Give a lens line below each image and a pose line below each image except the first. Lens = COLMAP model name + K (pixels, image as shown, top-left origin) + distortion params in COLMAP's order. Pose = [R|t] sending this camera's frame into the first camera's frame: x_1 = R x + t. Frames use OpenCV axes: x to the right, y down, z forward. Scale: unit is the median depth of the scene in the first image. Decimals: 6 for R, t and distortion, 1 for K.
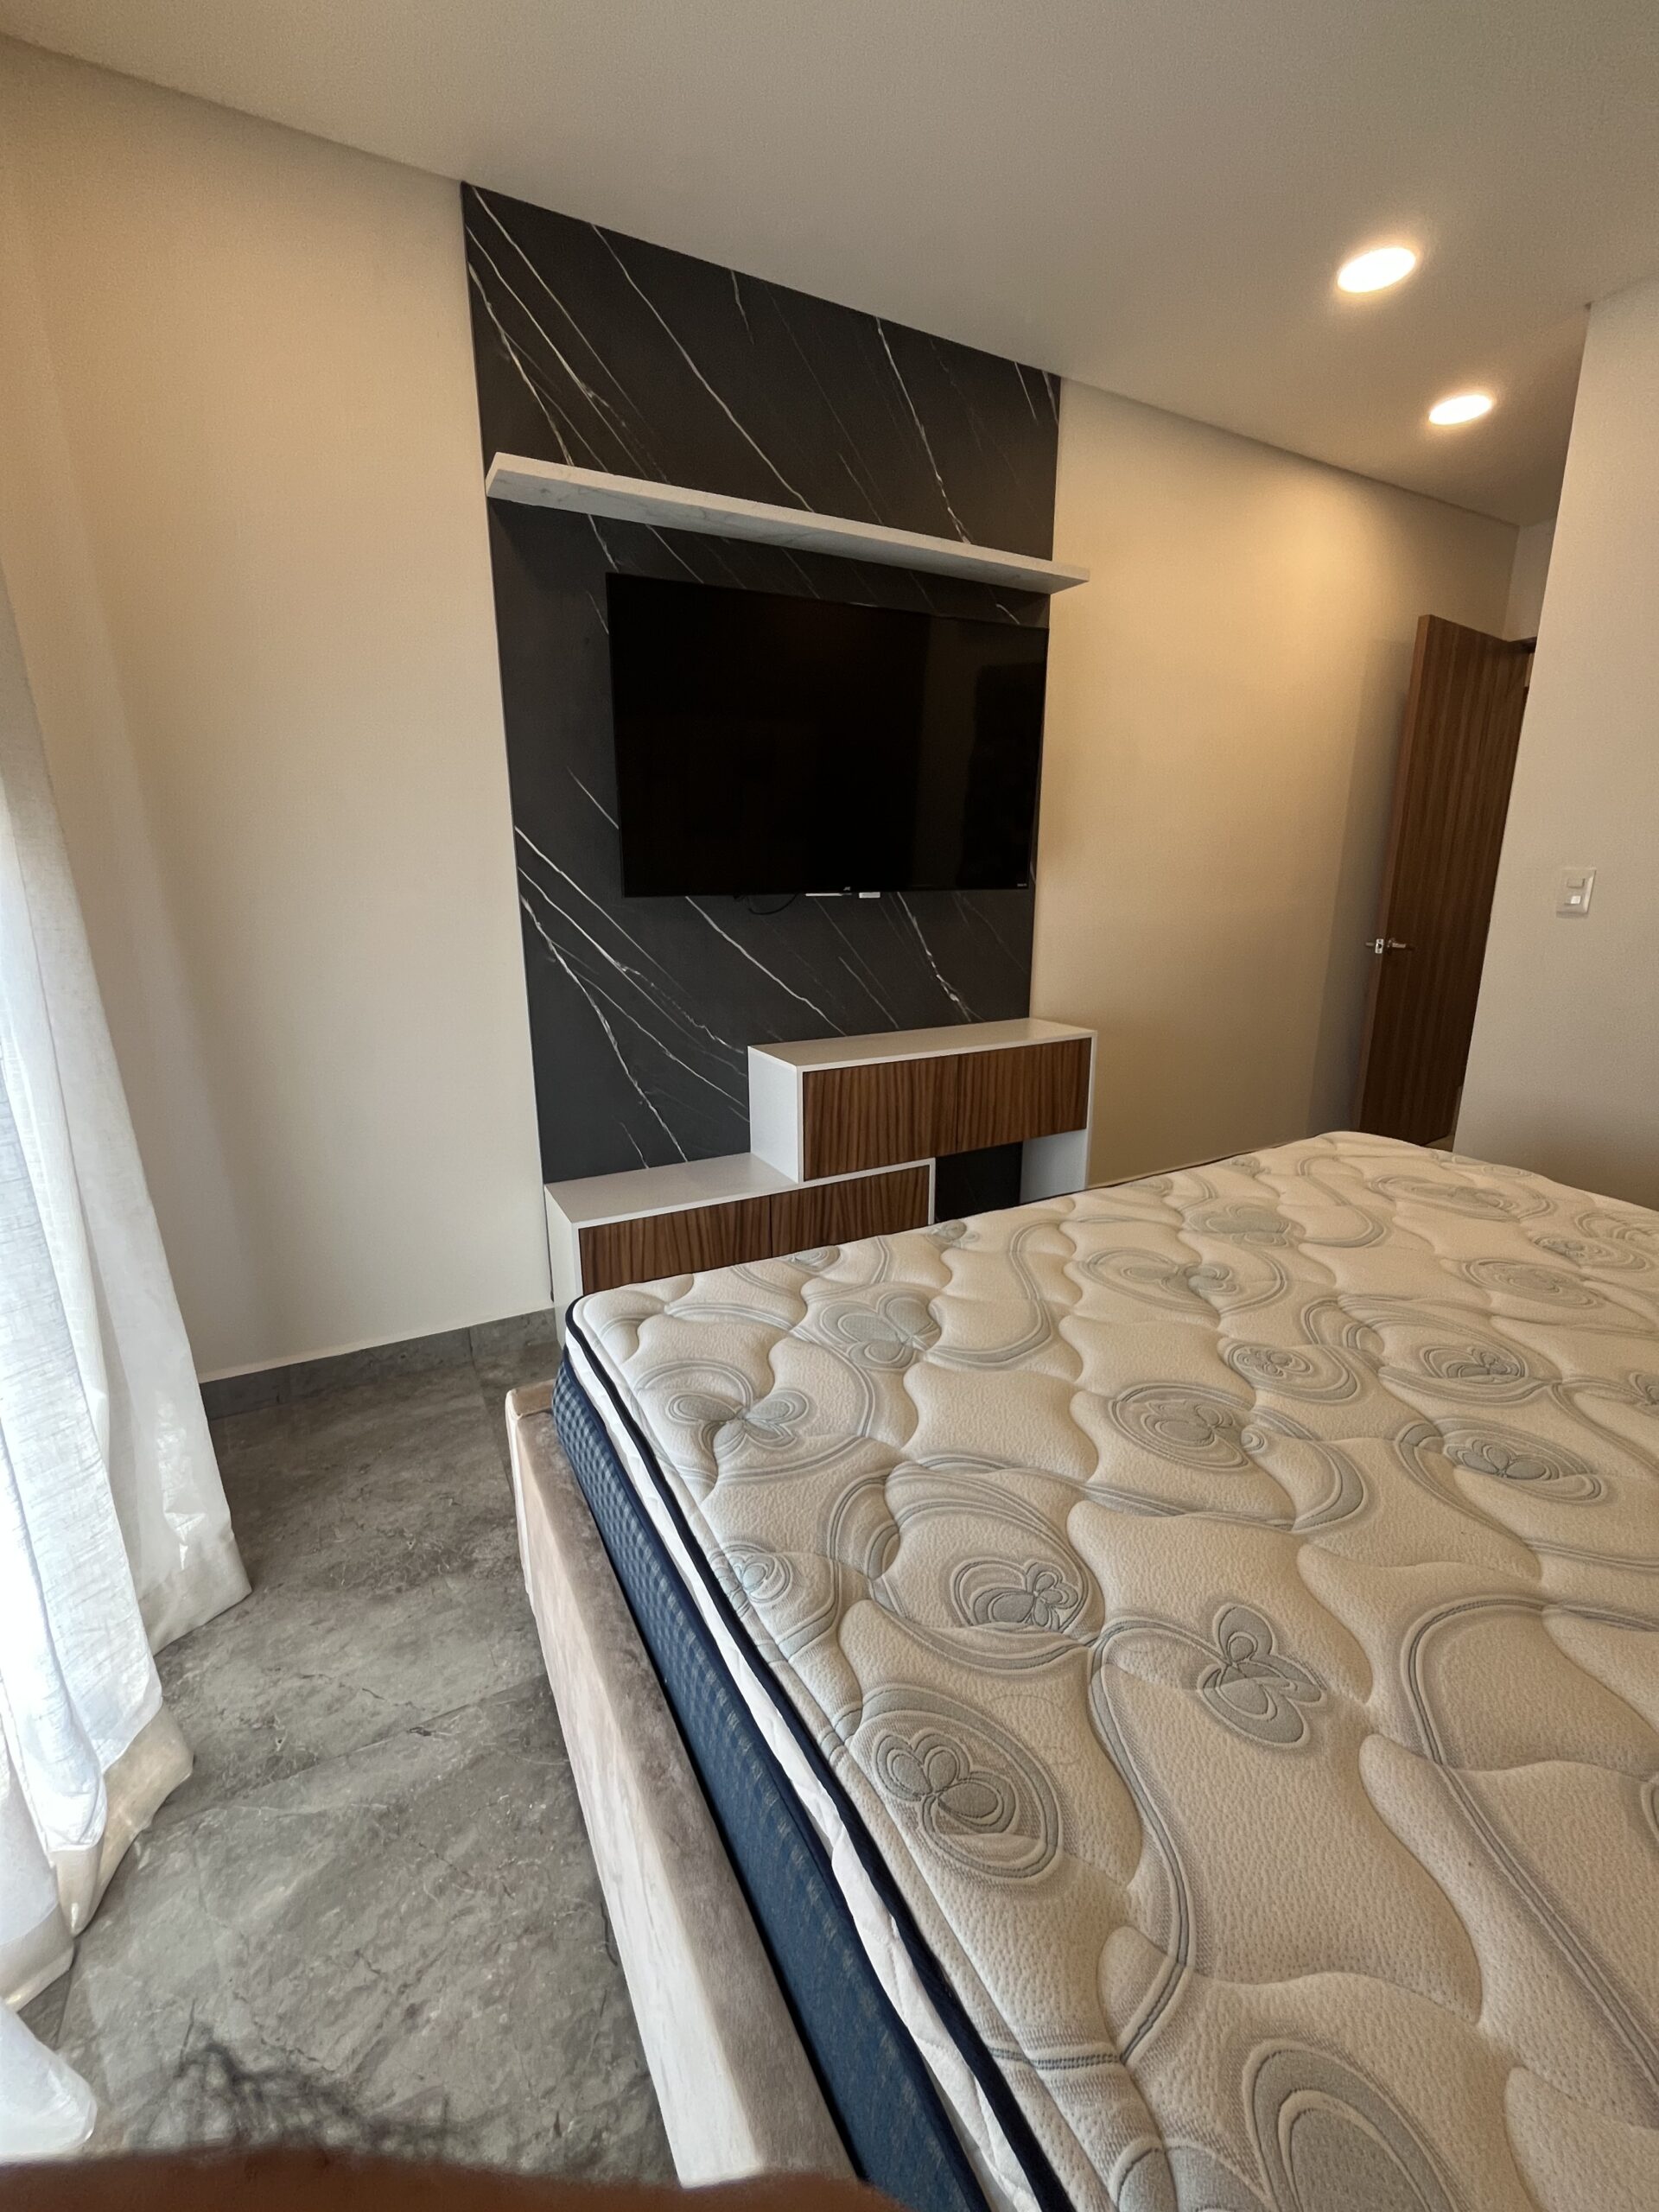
lens RADIAL K [[901.9, 0, 842.9], [0, 901.9, 1101.0], [0, 0, 1]] dist [0.000506, 0.000108]
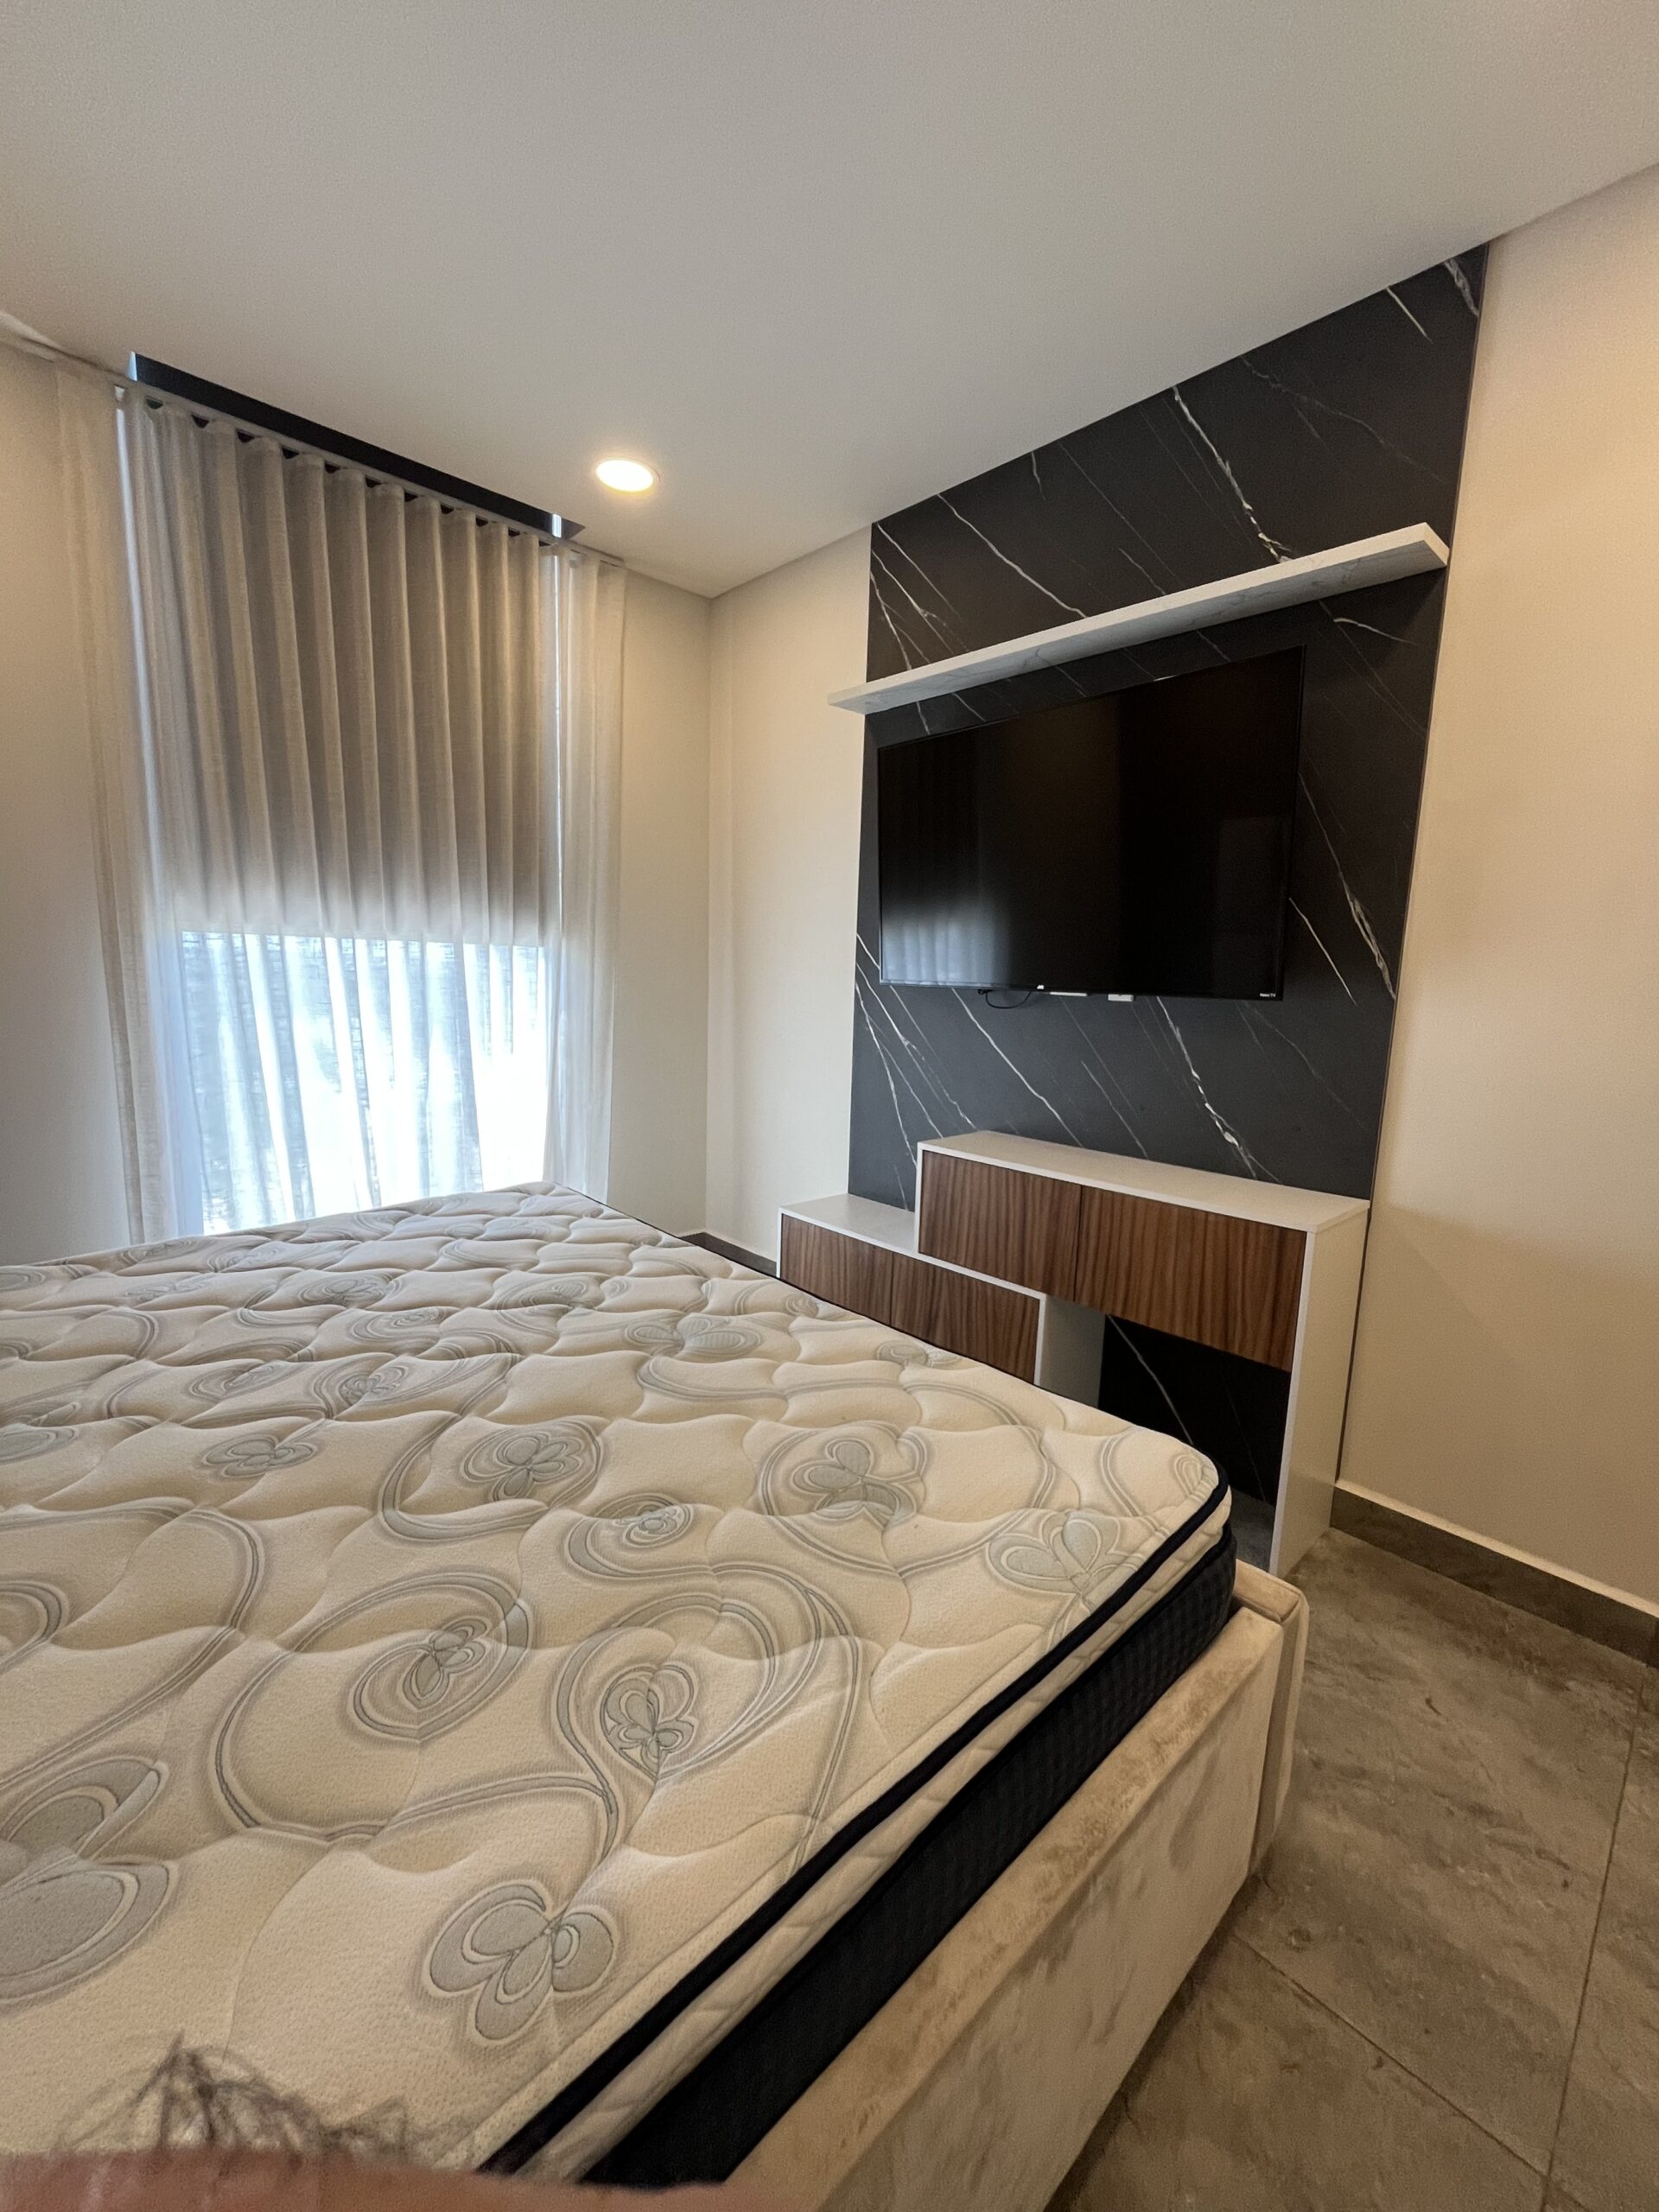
lens RADIAL K [[901.9, 0, 825.2], [0, 901.9, 1101.3], [0, 0, 1]] dist [0.000506, 0.000108]
pose [[0.259603, 0.158547, -0.952612, 0.905555], [-0.265869, 0.960045, 0.087330, -0.144267], [0.928396, 0.230599, 0.291384, 0.545078]]
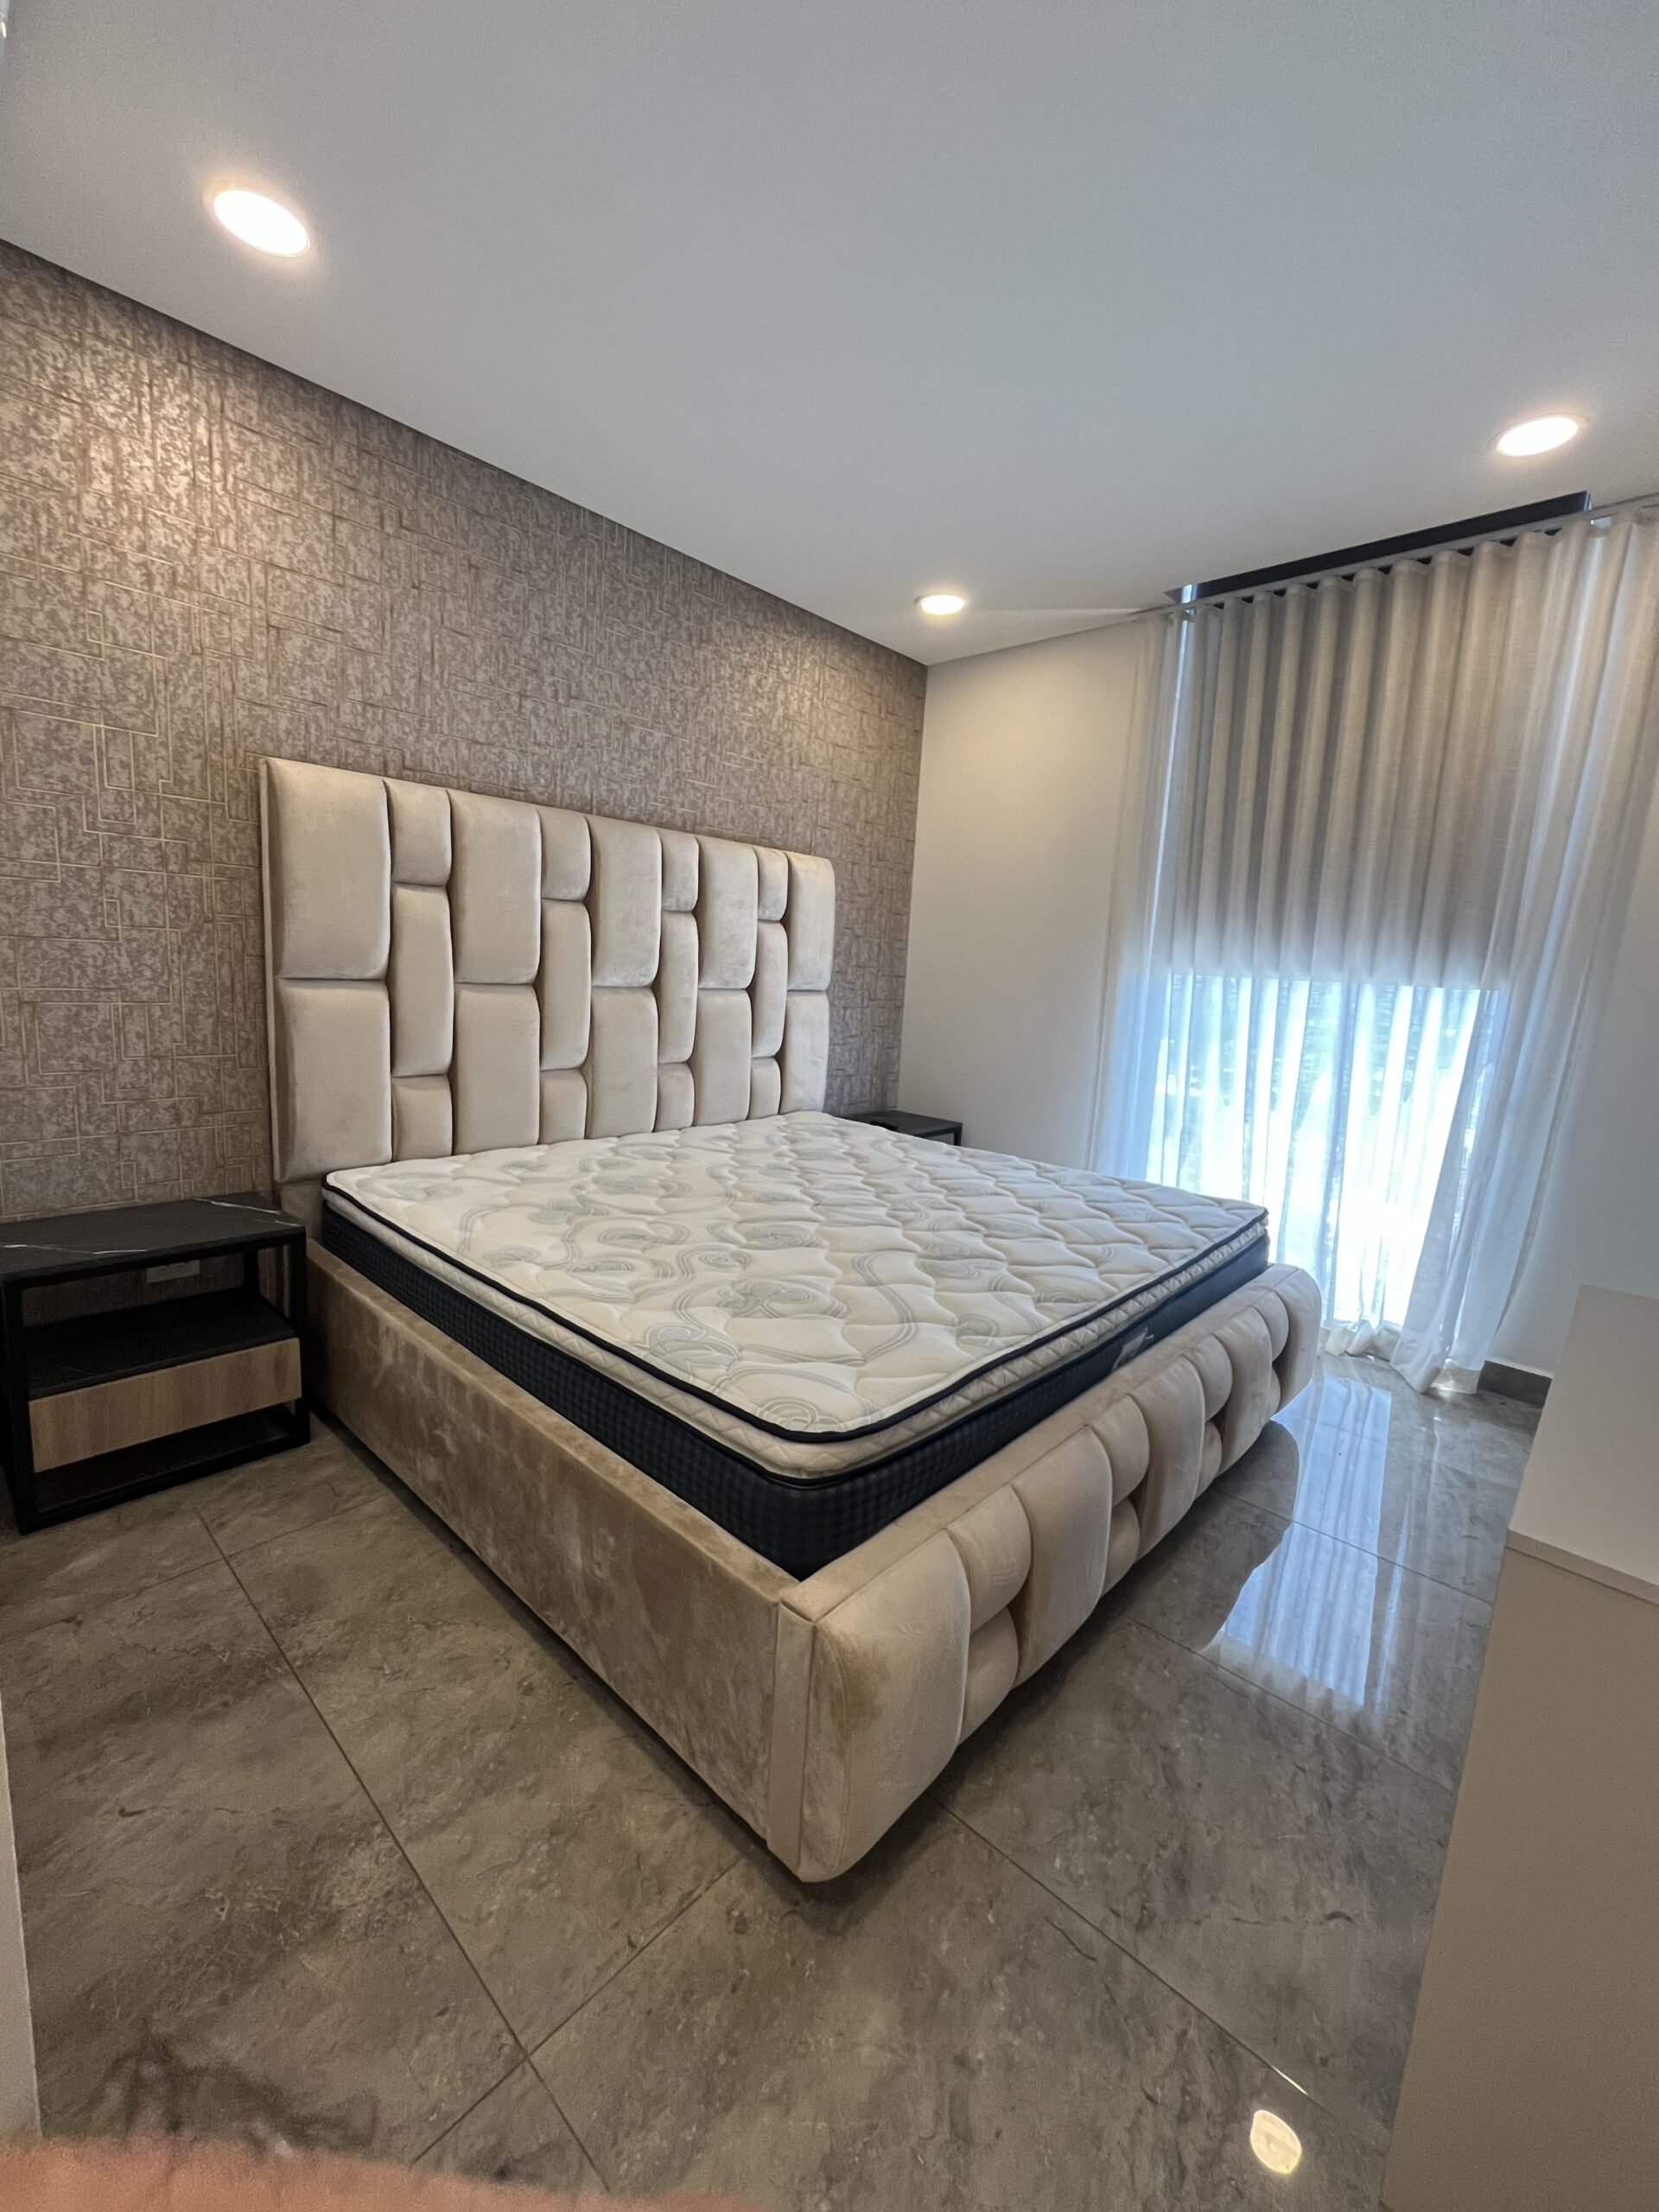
lens RADIAL K [[901.9, 0, 824.6], [0, 901.9, 1102.5], [0, 0, 1]] dist [0.000506, 0.000108]
pose [[-0.945528, 0.006089, -0.325484, 0.688915], [-0.124391, 0.917199, 0.378513, -0.338793], [0.300839, 0.398382, -0.866480, 1.301253]]
